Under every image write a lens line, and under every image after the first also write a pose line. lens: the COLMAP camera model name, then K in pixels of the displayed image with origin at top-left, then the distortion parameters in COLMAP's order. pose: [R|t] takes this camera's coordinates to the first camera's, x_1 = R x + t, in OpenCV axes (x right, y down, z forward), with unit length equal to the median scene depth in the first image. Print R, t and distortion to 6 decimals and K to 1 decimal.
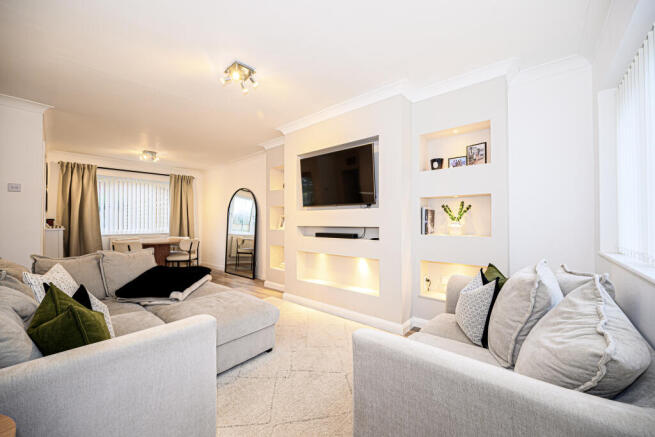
lens RADIAL K [[255.2, 0, 326.8], [0, 255.2, 219.3], [0, 0, 1]] dist [0.001448, 0.000145]
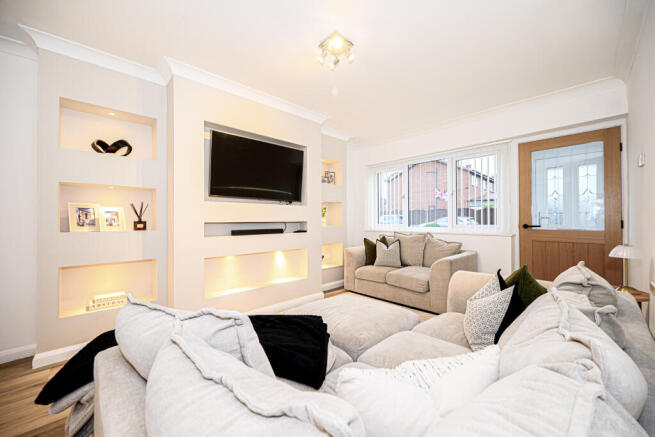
lens RADIAL K [[255.2, 0, 326.9], [0, 255.2, 218.1], [0, 0, 1]] dist [0.001448, 0.000145]
pose [[0.106611, 0.007853, 0.994270, -0.895356], [-0.002042, 0.999968, -0.007679, 0.021936], [-0.994299, -0.001211, 0.106624, 0.688165]]
